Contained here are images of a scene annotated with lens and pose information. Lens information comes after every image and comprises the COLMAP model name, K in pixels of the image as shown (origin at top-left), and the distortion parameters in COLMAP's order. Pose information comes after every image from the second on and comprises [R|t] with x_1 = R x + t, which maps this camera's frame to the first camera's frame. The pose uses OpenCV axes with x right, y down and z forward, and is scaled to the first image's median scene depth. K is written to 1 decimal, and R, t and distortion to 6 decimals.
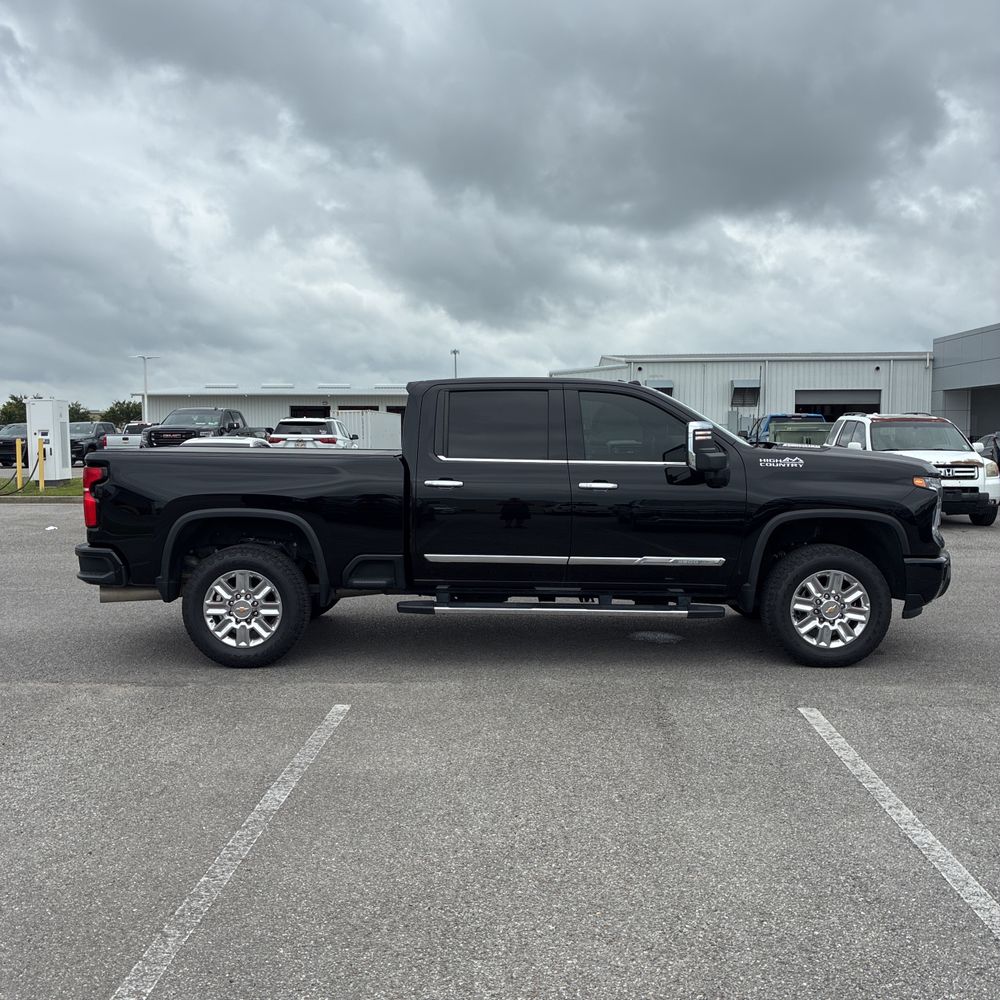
lens RADIAL K [[1007.8, 0, 514.2], [0, 1007.8, 499.2], [0, 0, 1]] dist [0.004780, 0.015752]
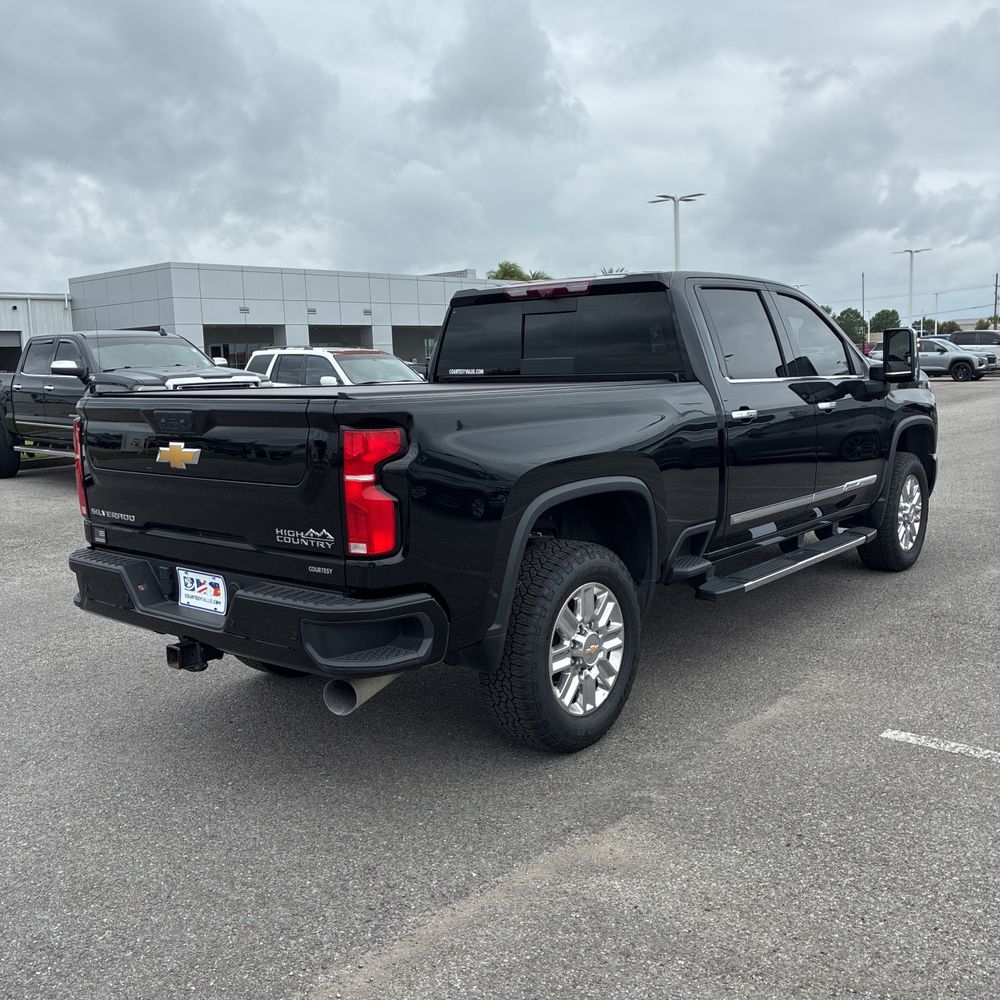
lens RADIAL K [[1007.6, 0, 491.5], [0, 1007.6, 517.4], [0, 0, 1]] dist [0.018805, 0.002080]
pose [[0.626730, -0.137133, 0.767075, -0.742653], [0.084621, 0.990549, 0.107945, -0.035416], [-0.774628, -0.002742, 0.632411, 0.670651]]
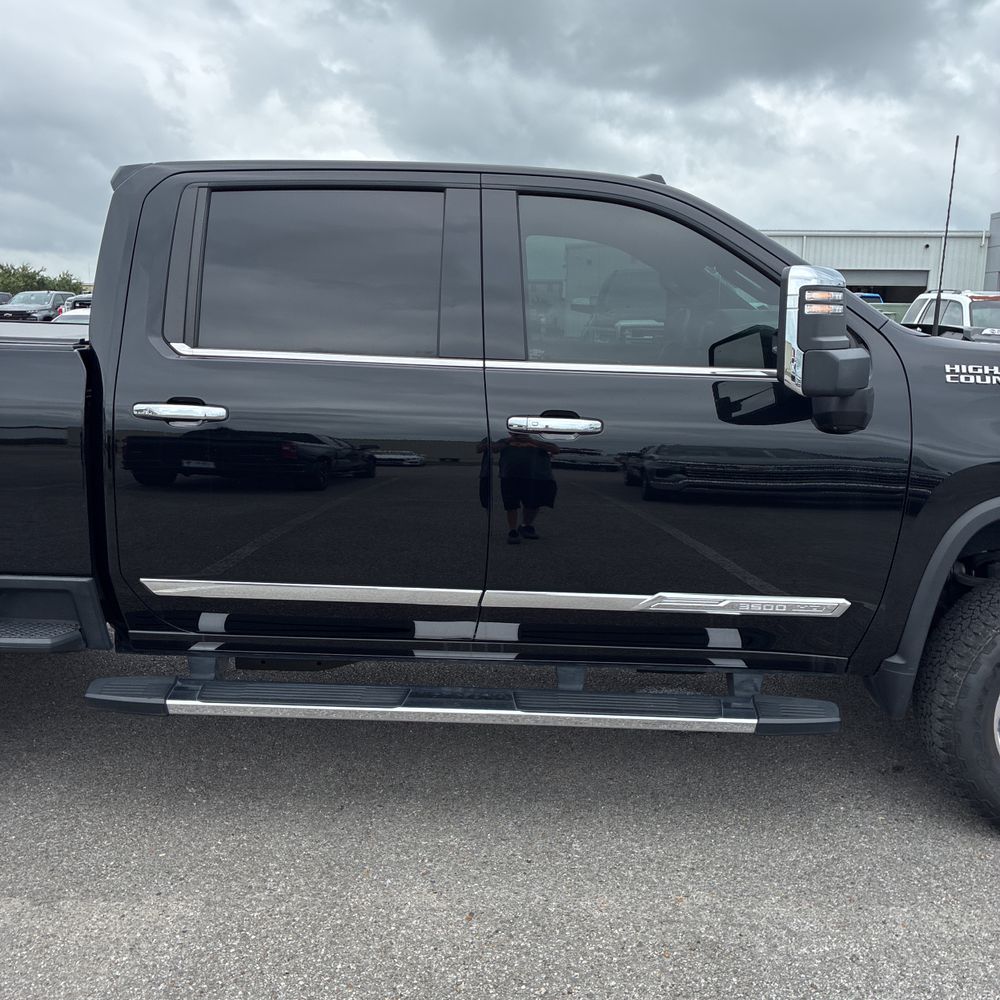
lens RADIAL K [[1009.0, 0, 528.3], [0, 1009.0, 498.8], [0, 0, 1]] dist [0.046597, -0.012105]
pose [[0.999852, 0.017164, 0.001260, 0.071834], [-0.017196, 0.993347, 0.113871, -0.029537], [0.000703, -0.113876, 0.993495, 0.572528]]
